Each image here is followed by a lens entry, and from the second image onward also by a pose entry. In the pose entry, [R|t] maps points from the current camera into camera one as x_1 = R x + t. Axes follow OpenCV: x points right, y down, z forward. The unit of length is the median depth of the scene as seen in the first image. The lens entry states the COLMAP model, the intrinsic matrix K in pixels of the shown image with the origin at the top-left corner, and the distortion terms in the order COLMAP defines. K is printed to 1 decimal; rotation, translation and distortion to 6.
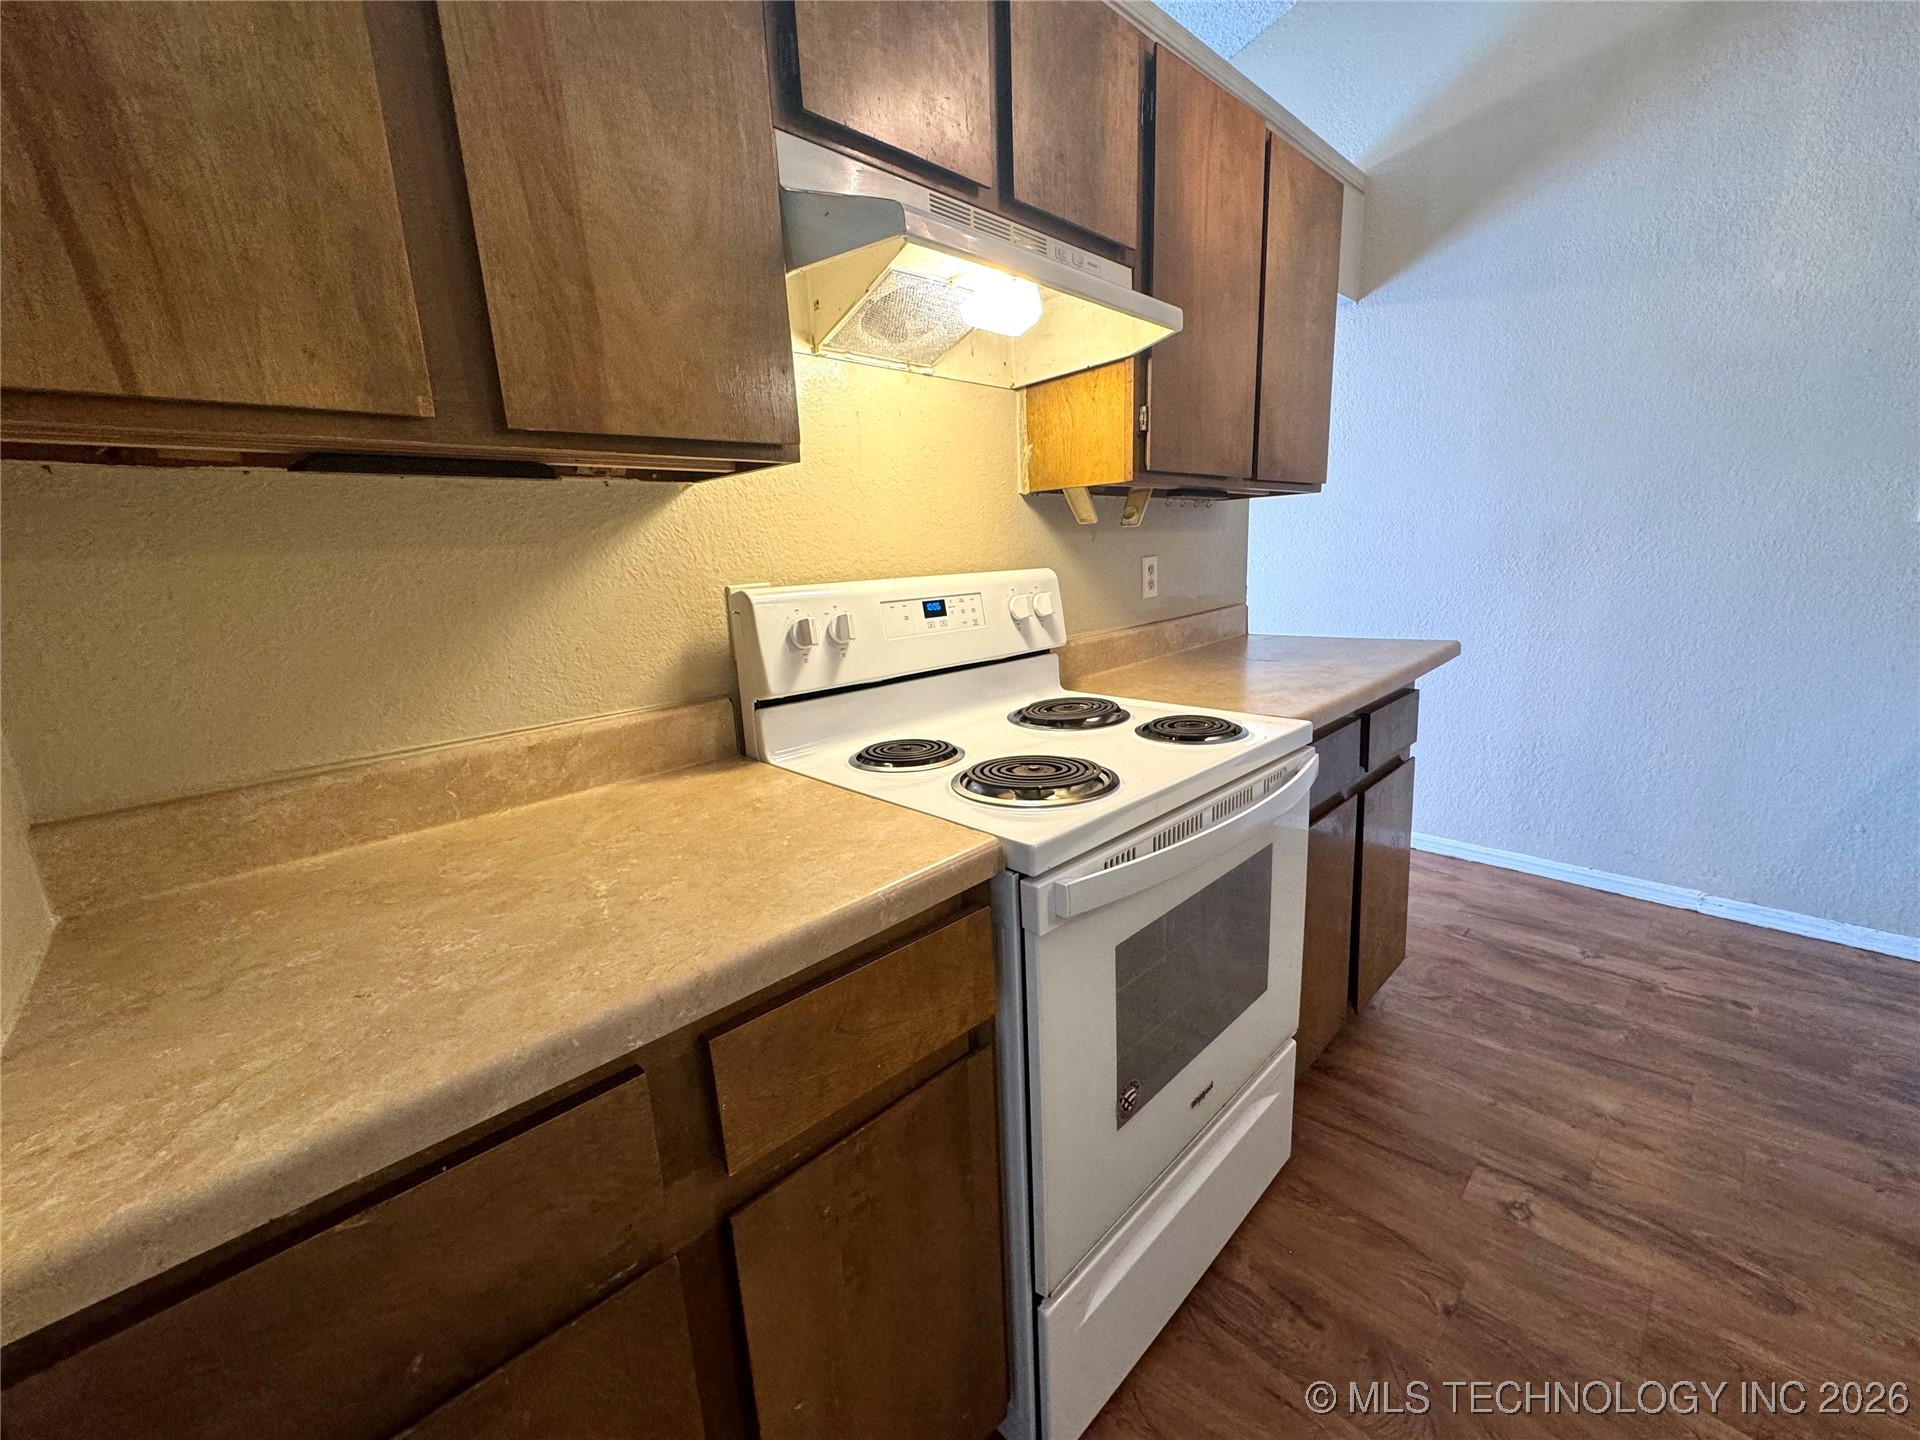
lens RADIAL K [[766.5, 0, 960.5], [0, 766.5, 718.5], [0, 0, 1]] dist [-0.001065, 0.000699]
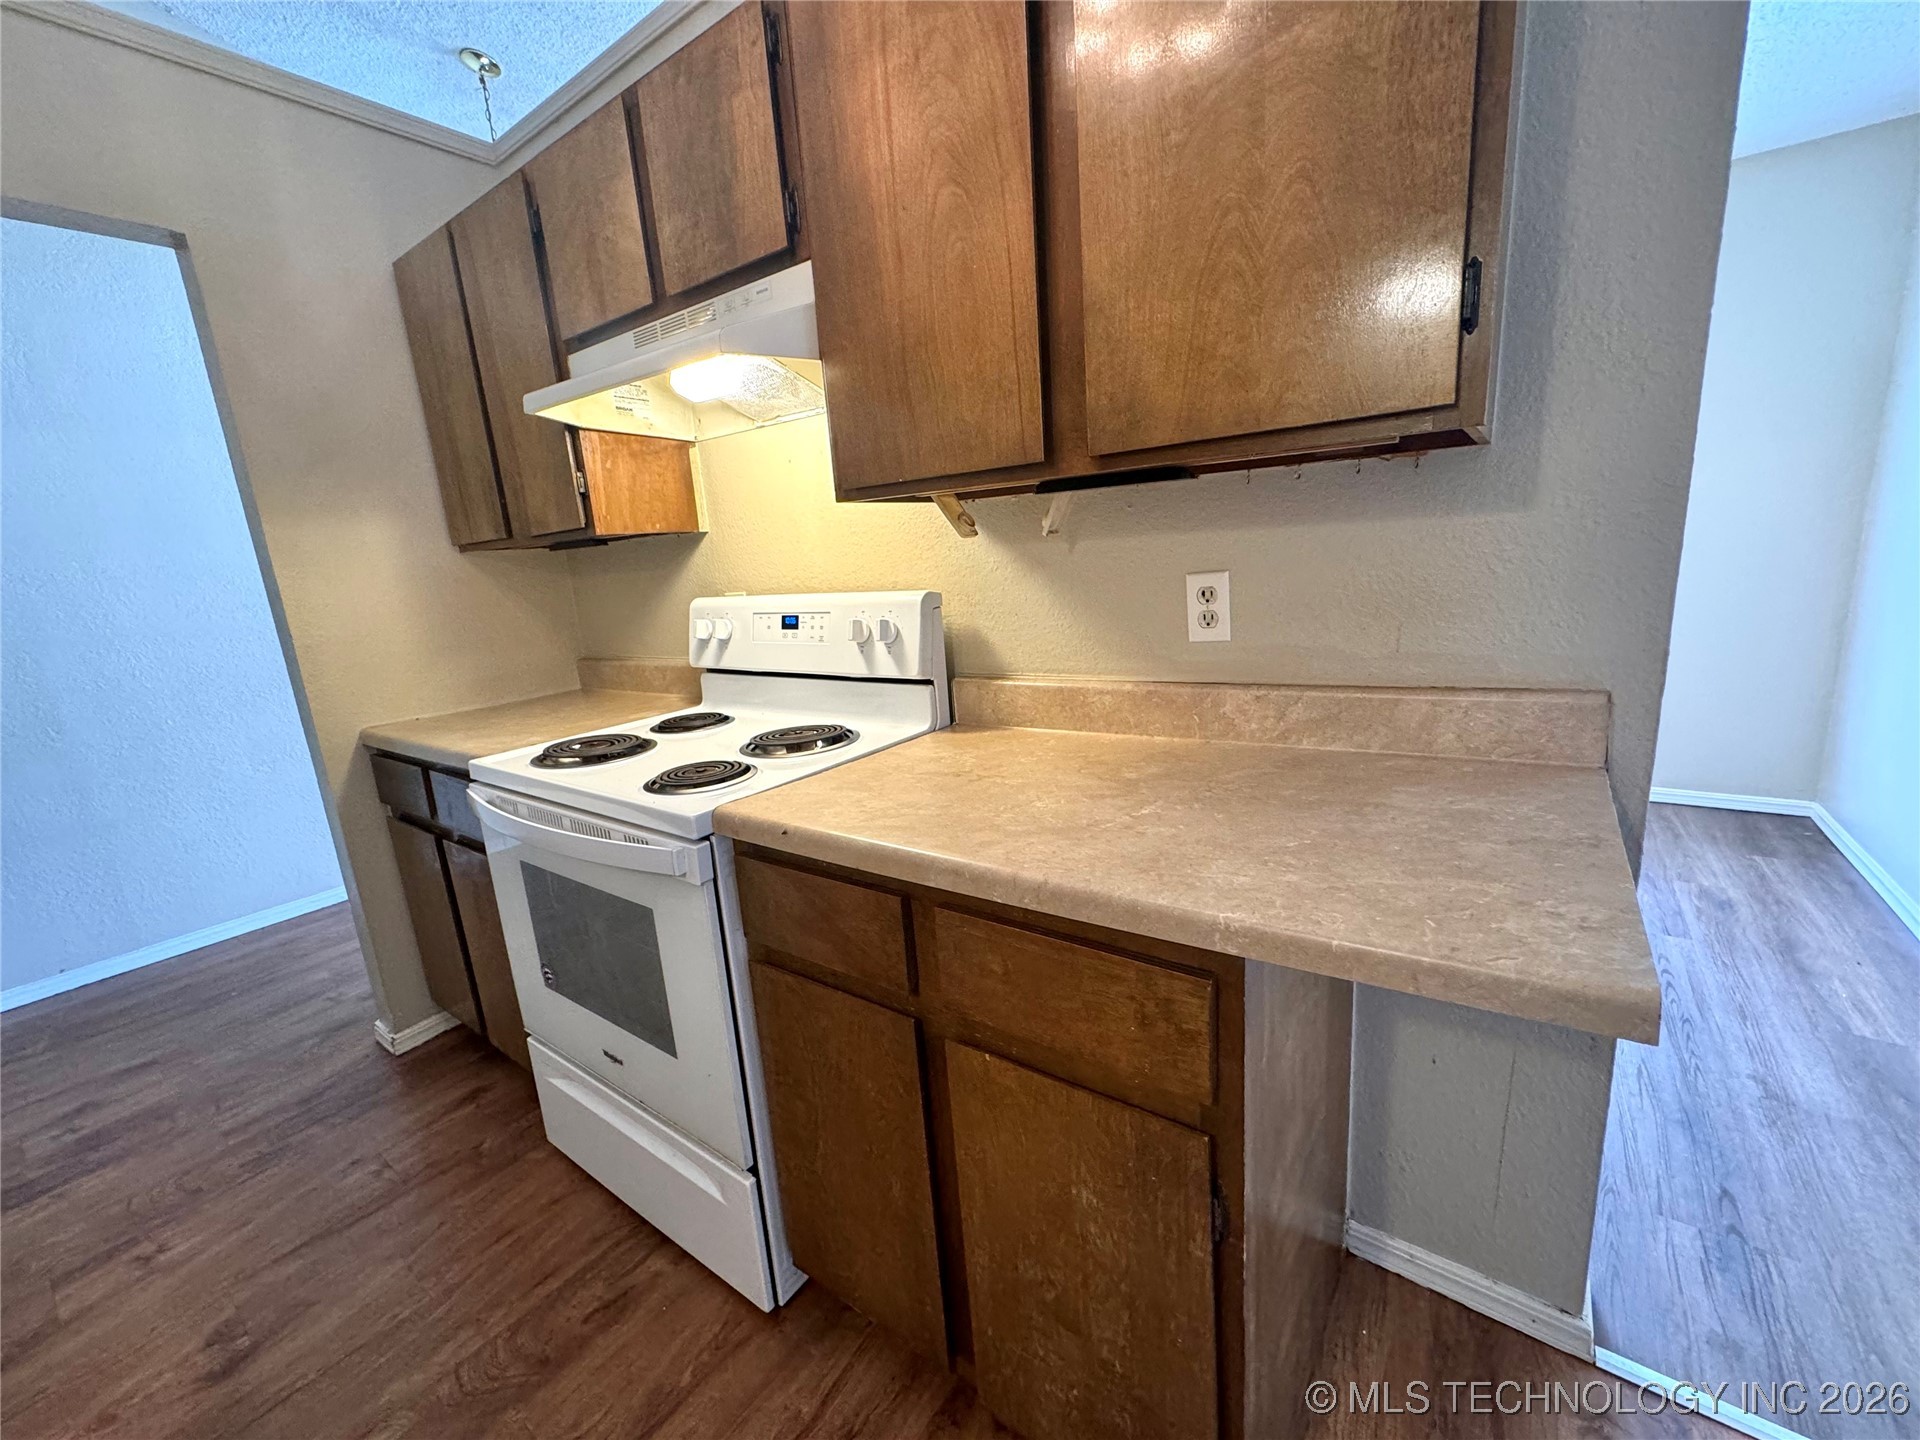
lens RADIAL K [[766.5, 0, 957.5], [0, 766.5, 714.2], [0, 0, 1]] dist [-0.001065, 0.000699]
pose [[0.175450, 0.242907, -0.954051, 1.118120], [-0.144221, 0.964970, 0.219165, -0.287416], [0.973867, 0.099142, 0.204336, 0.967223]]
